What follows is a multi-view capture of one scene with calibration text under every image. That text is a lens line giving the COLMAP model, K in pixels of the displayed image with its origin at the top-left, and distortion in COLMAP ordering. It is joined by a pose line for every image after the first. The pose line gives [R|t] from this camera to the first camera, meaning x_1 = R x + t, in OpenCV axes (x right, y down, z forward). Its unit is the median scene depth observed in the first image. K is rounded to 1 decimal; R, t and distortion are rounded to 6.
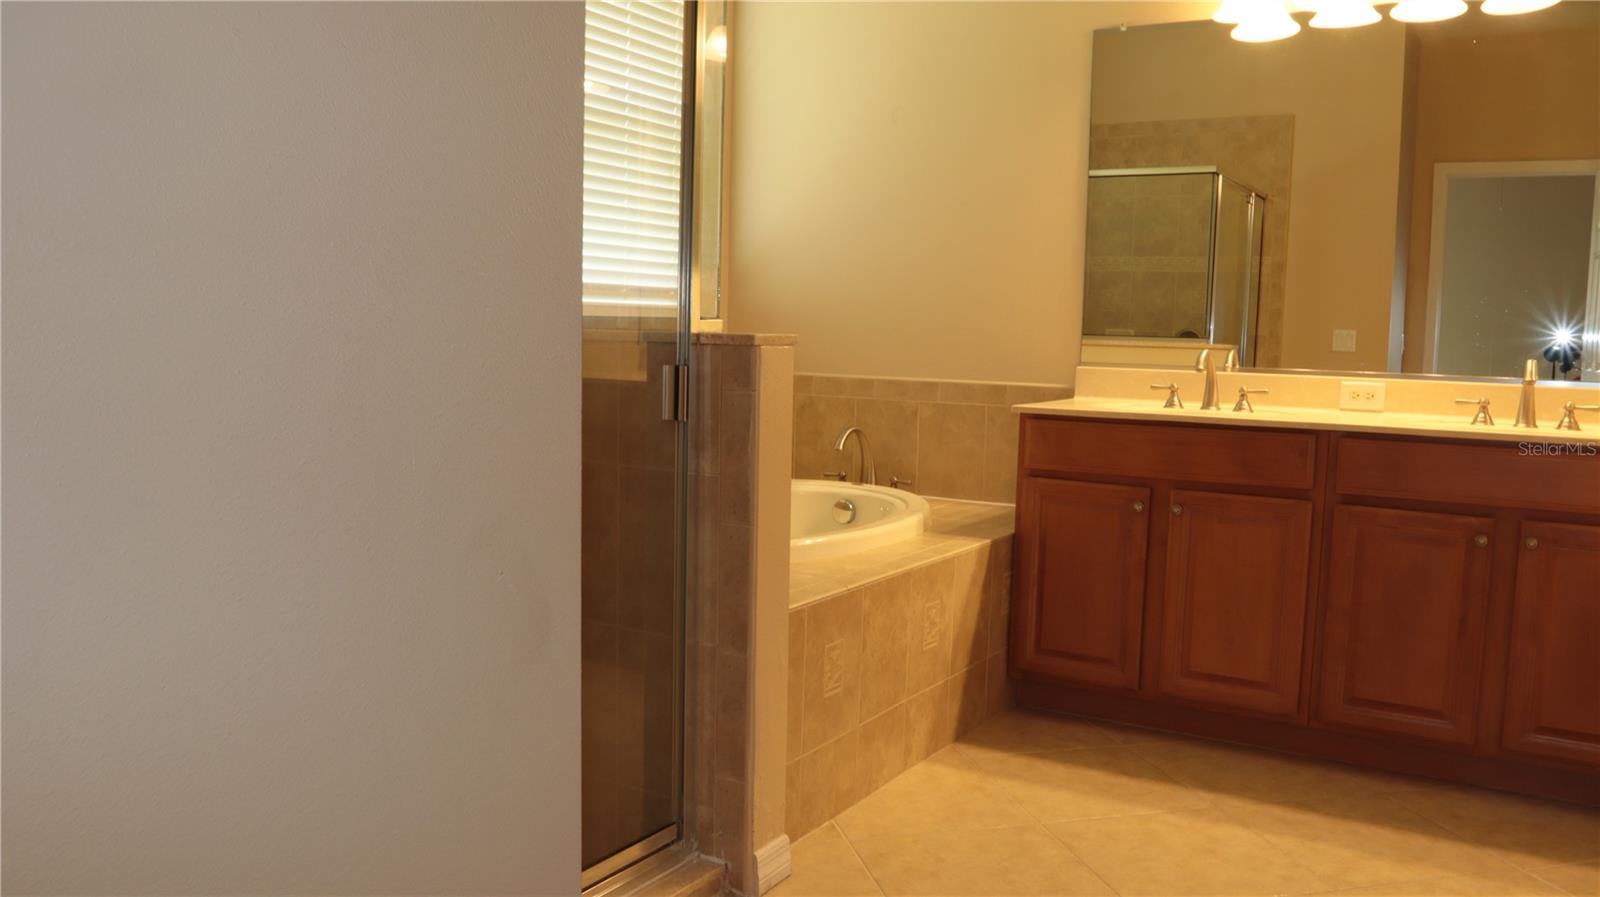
lens RADIAL K [[1253.5, 0, 800.0], [0, 1253.5, 448.5], [0, 0, 1]] dist [-0.093994, 0.065161]
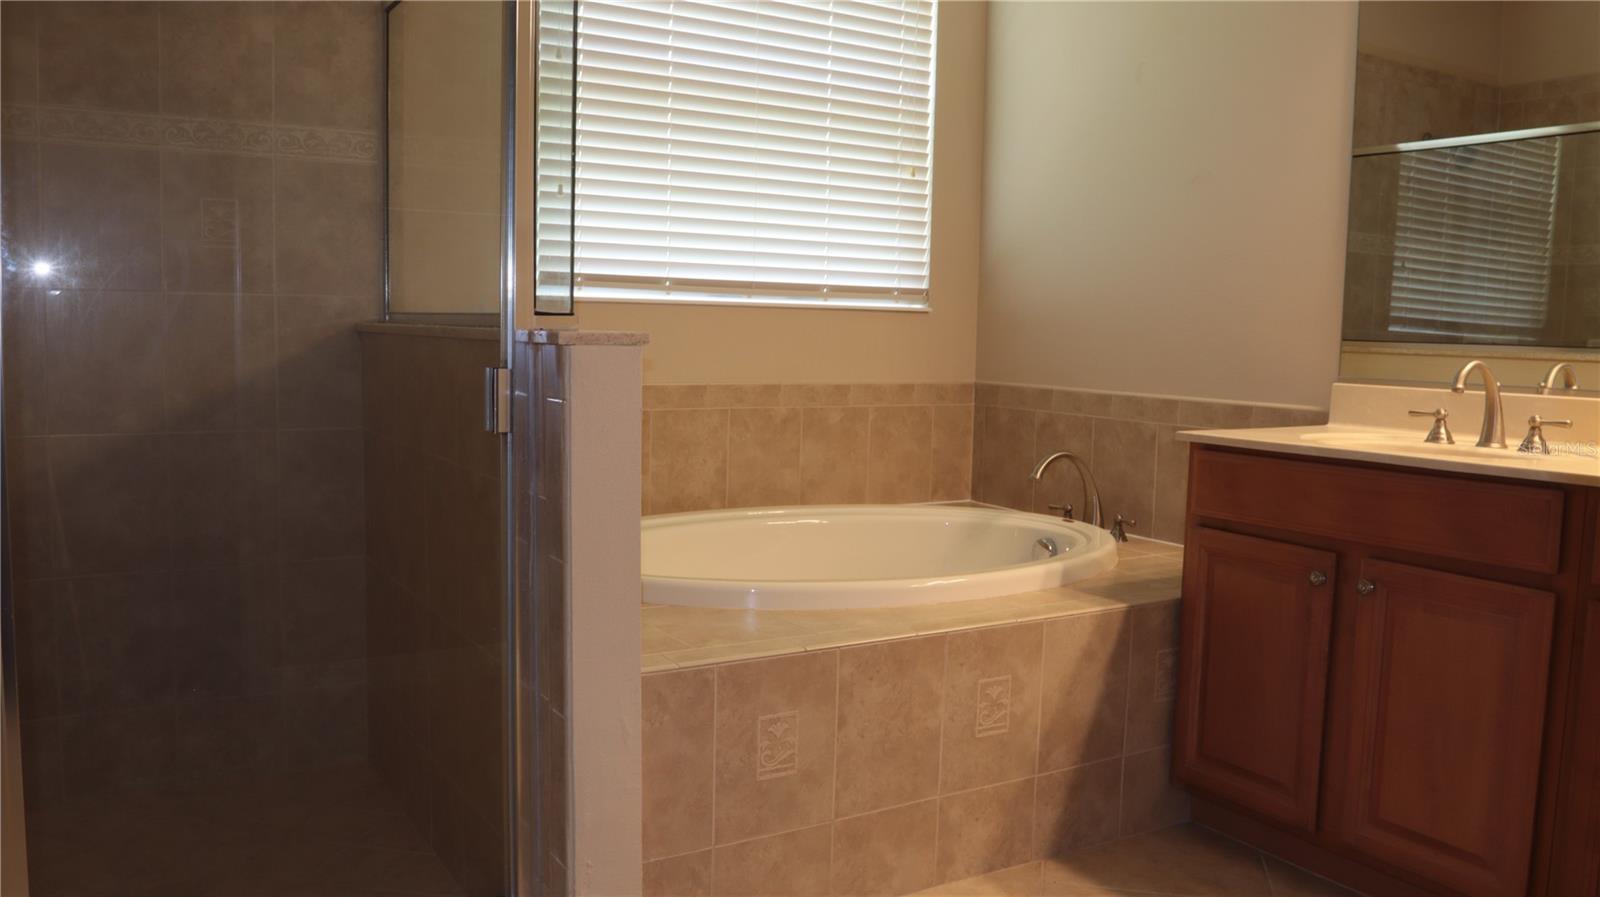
lens RADIAL K [[1253.5, 0, 800.0], [0, 1253.5, 448.5], [0, 0, 1]] dist [-0.093994, 0.065161]
pose [[0.888950, 0.040836, -0.456180, 0.311315], [-0.045643, 0.998958, 0.000480, -0.013625], [0.455725, 0.020395, 0.889887, 0.219900]]
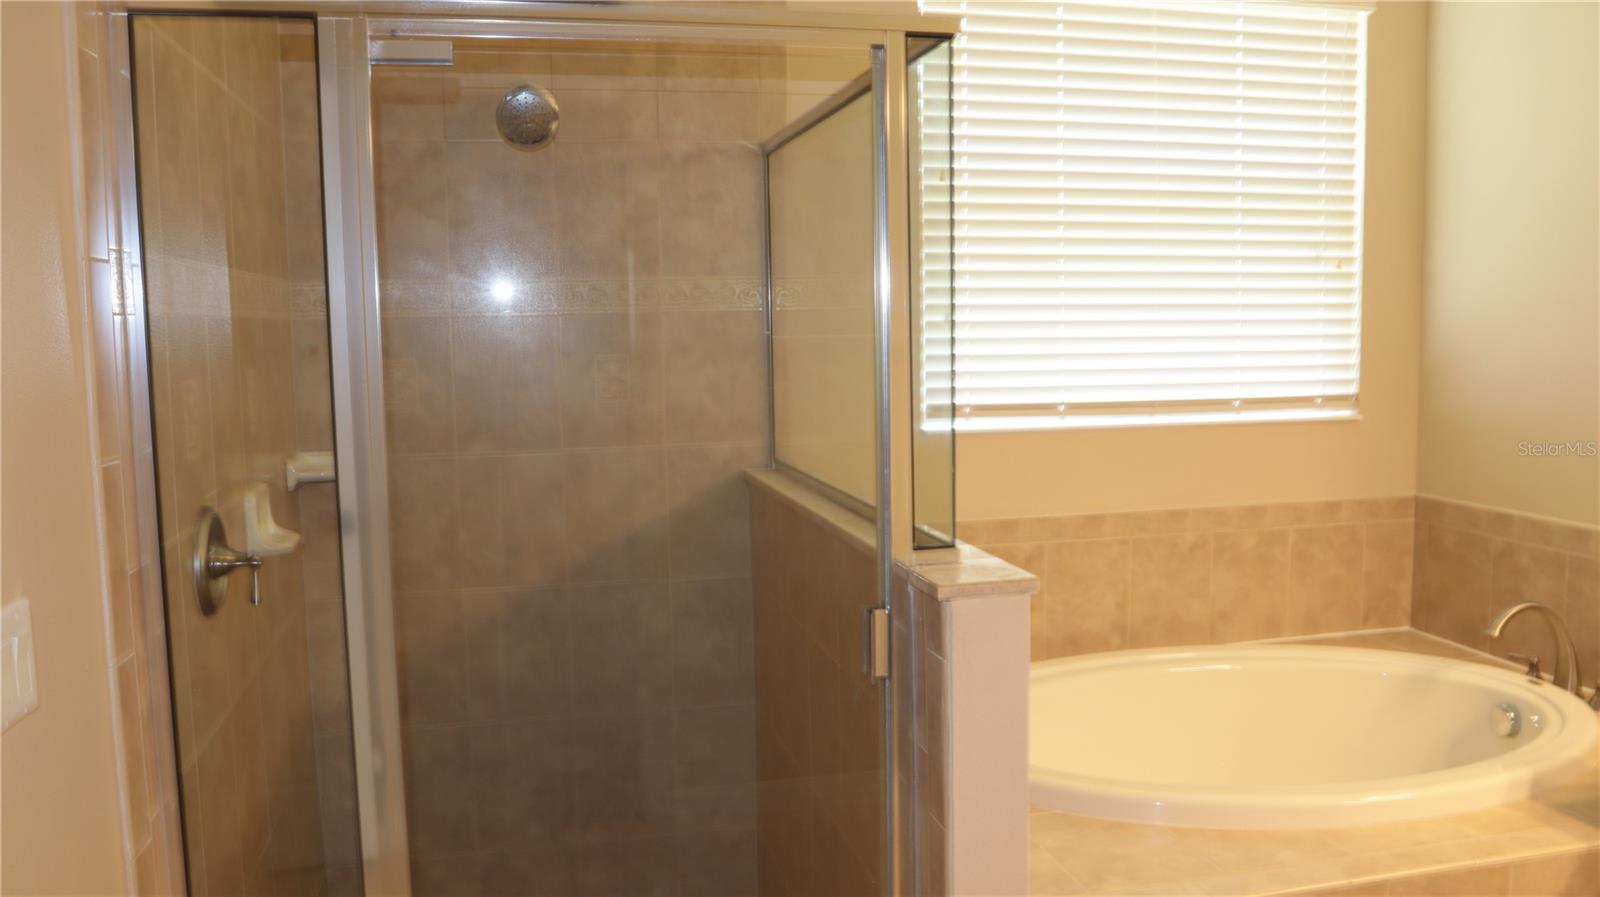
lens RADIAL K [[1253.5, 0, 800.0], [0, 1253.5, 448.5], [0, 0, 1]] dist [-0.093994, 0.065161]
pose [[0.703086, 0.035590, -0.710213, 0.282293], [-0.036925, 0.999227, 0.013519, -0.115823], [0.710145, 0.016719, 0.703857, 0.262605]]
